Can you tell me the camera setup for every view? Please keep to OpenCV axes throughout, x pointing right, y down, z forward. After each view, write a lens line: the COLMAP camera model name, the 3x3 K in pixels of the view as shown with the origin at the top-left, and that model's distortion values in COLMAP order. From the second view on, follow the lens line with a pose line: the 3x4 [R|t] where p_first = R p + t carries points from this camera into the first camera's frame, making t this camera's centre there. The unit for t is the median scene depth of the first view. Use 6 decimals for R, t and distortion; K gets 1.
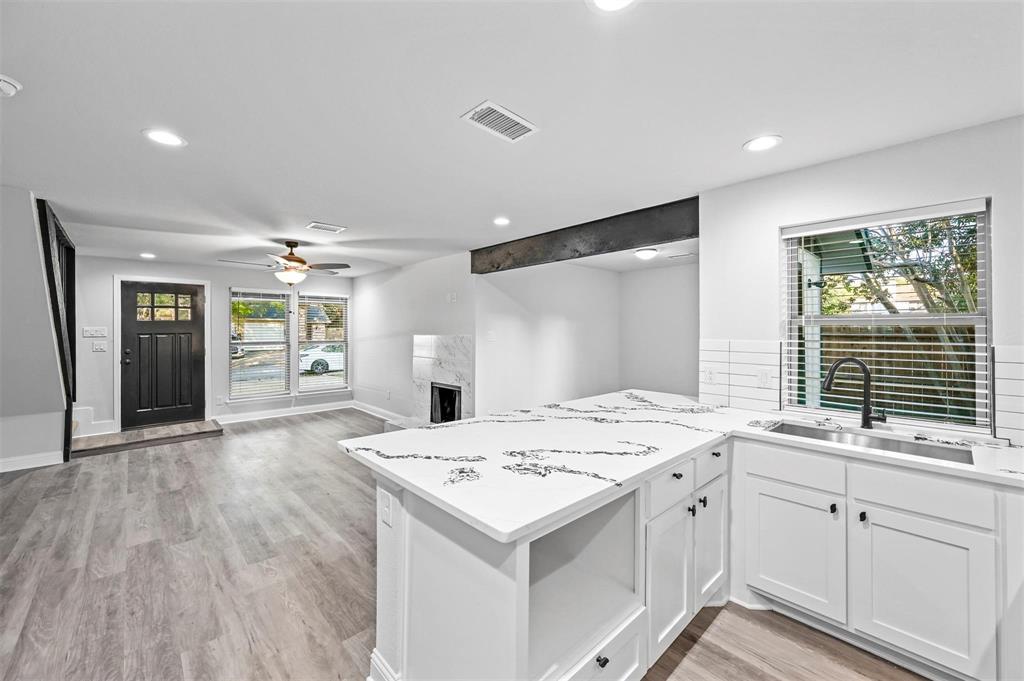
lens RADIAL K [[408.8, 0, 517.8], [0, 408.8, 327.2], [0, 0, 1]] dist [-0.002169, 0.000156]
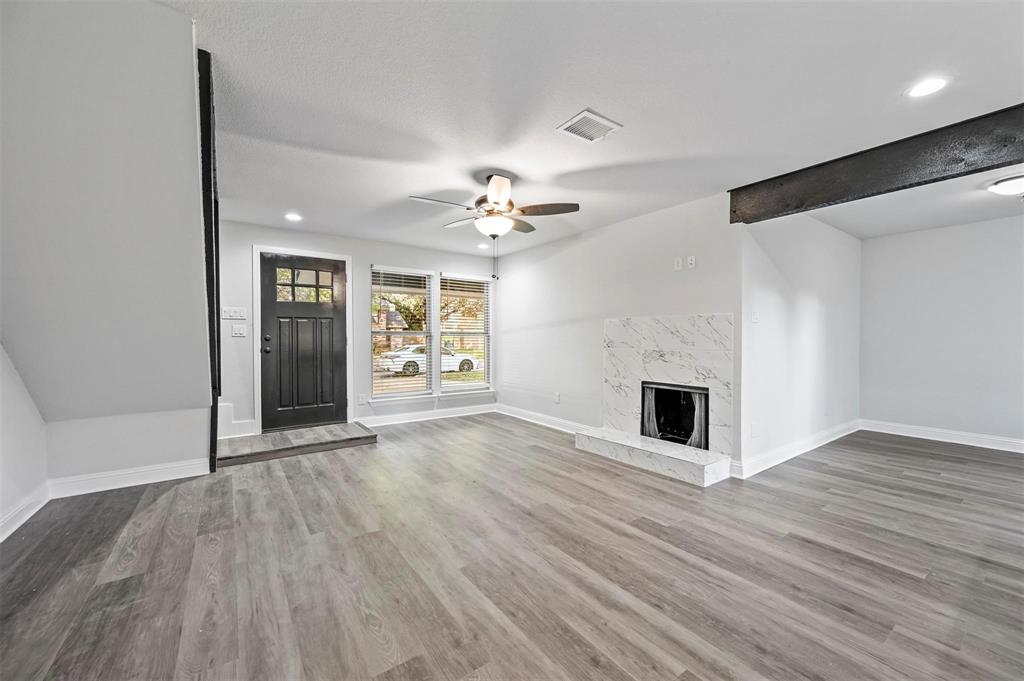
lens RADIAL K [[402.7, 0, 517.1], [0, 402.7, 340.6], [0, 0, 1]] dist [-0.002234, 0.000679]
pose [[0.991031, 0.005267, -0.133531, -0.420393], [-0.003446, 0.999898, 0.013871, 0.064176], [0.133590, -0.013286, 0.990948, 0.311907]]
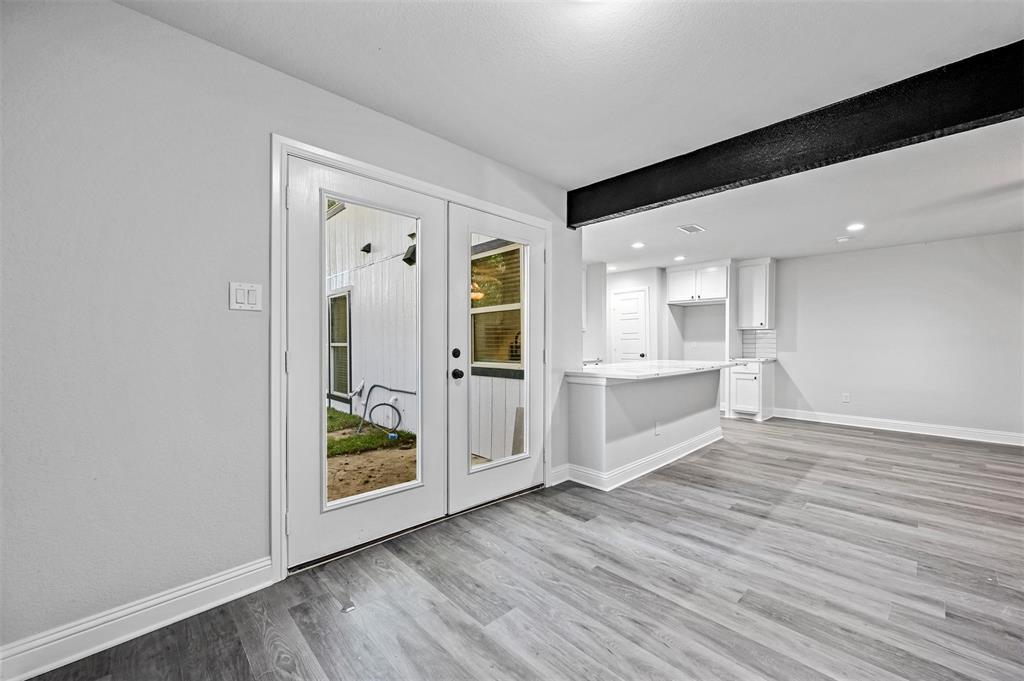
lens RADIAL K [[405.8, 0, 517.0], [0, 405.8, 343.4], [0, 0, 1]] dist [-0.001041, 0.000260]
pose [[-0.999984, -0.002543, -0.005001, 0.413774], [-0.002516, 0.999982, -0.005358, 0.072993], [0.005015, -0.005345, -0.999973, 1.428404]]
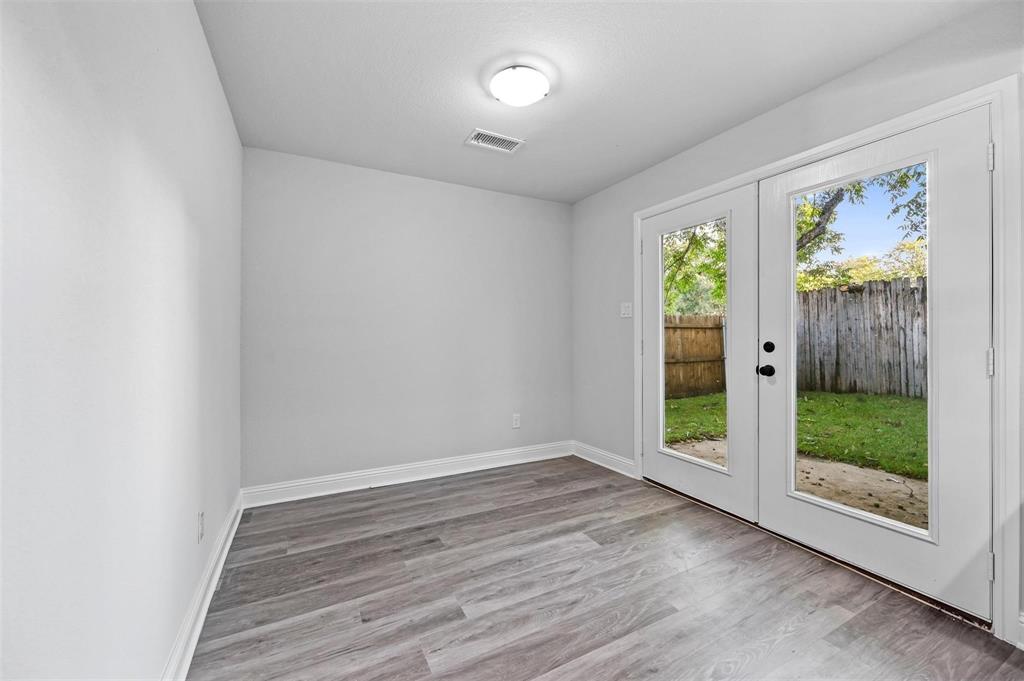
lens RADIAL K [[408.8, 0, 517.8], [0, 408.8, 327.2], [0, 0, 1]] dist [-0.002169, 0.000156]
pose [[0.267028, 0.017436, 0.963531, -0.082277], [-0.004329, 0.999848, -0.016894, 0.069109], [-0.963679, 0.000340, 0.267063, 1.012759]]
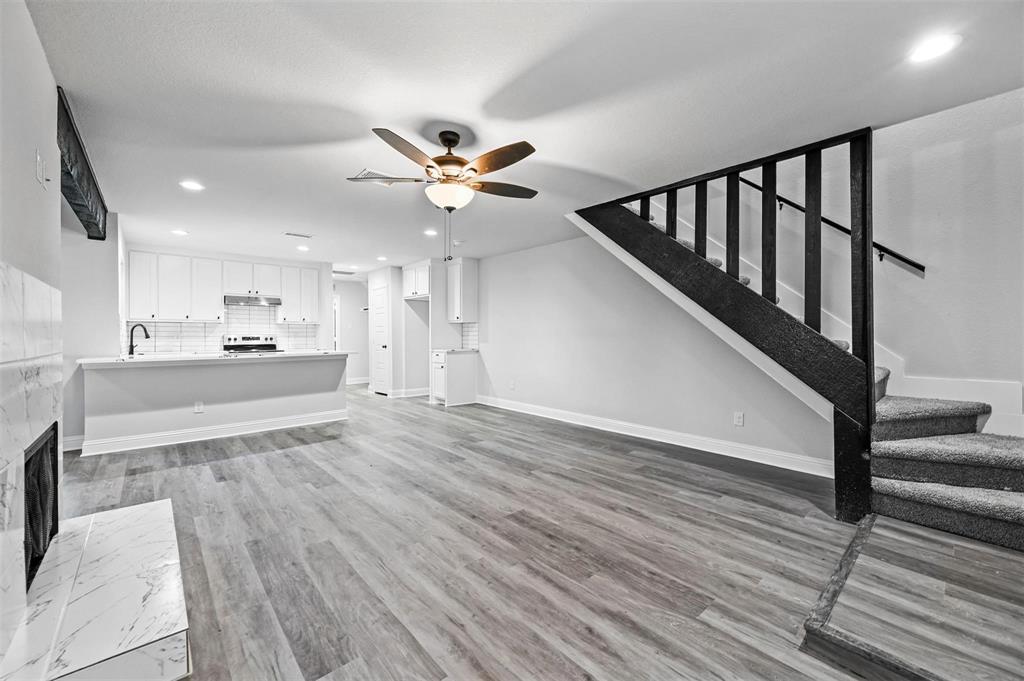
lens RADIAL K [[402.7, 0, 517.1], [0, 402.7, 340.6], [0, 0, 1]] dist [-0.002234, 0.000679]
pose [[-0.999755, -0.000855, 0.022138, -0.659225], [-0.000784, 0.999995, 0.003198, 0.076723], [-0.022141, 0.003180, -0.999750, 1.546404]]
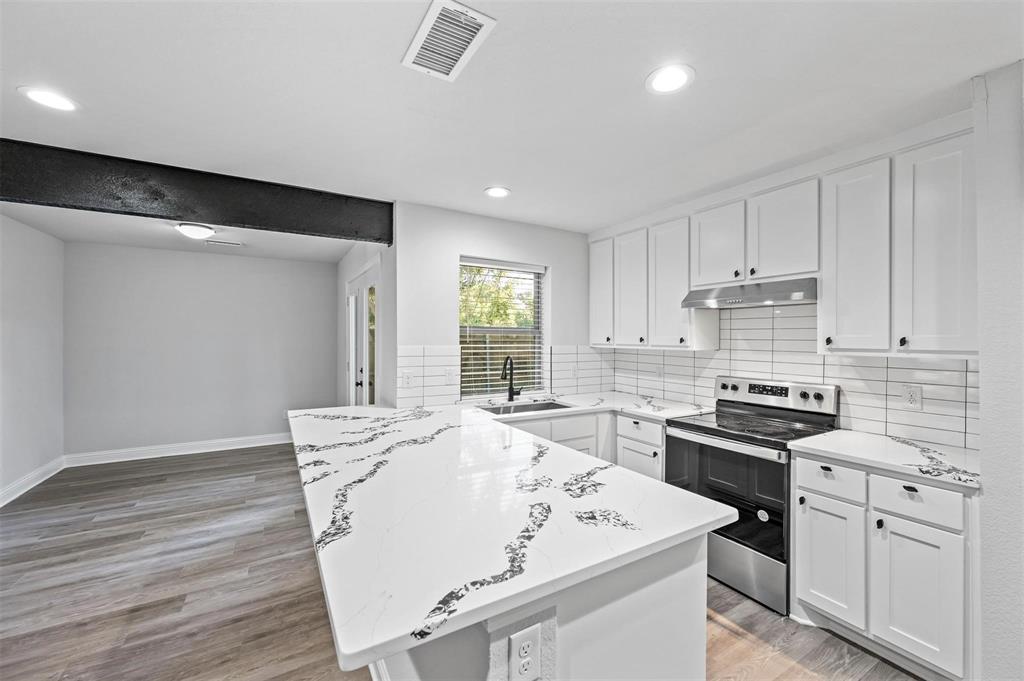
lens RADIAL K [[402.7, 0, 517.1], [0, 402.7, 340.6], [0, 0, 1]] dist [-0.002234, 0.000679]
pose [[0.220912, -0.008732, 0.975255, -0.299328], [-0.013448, 0.999838, 0.011999, 0.000404], [-0.975201, -0.015766, 0.220758, 0.313365]]
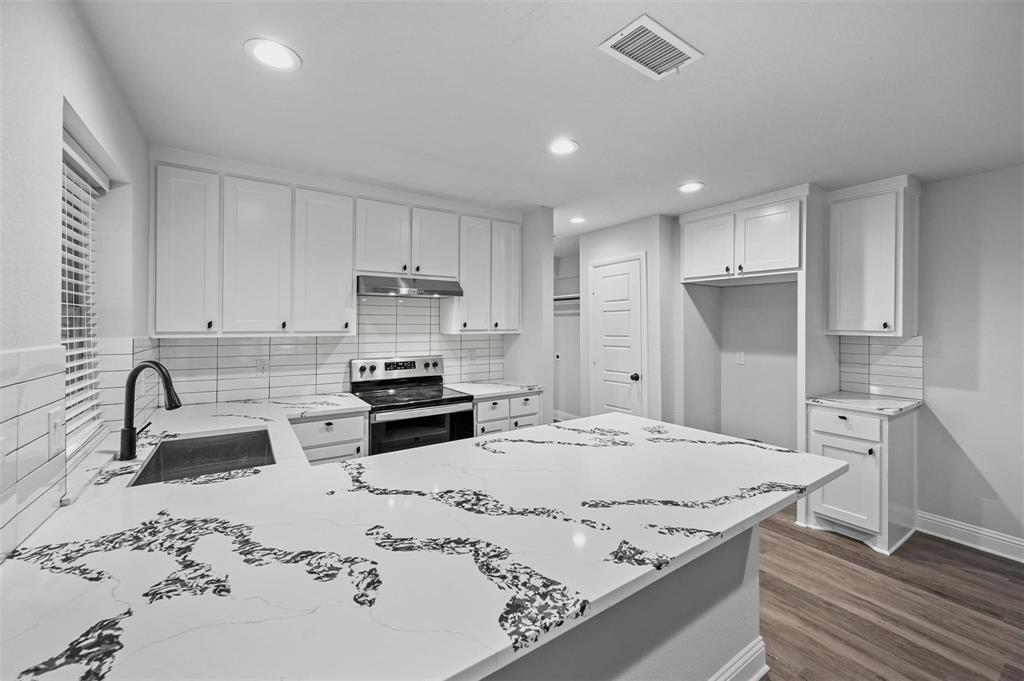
lens RADIAL K [[409.5, 0, 518.5], [0, 409.5, 323.2], [0, 0, 1]] dist [0.001570, 0.000003]
pose [[-0.986447, -0.004708, 0.164016, 0.029005], [-0.006756, 0.999906, -0.011931, 0.006709], [-0.163944, -0.012878, -0.986386, 0.768546]]
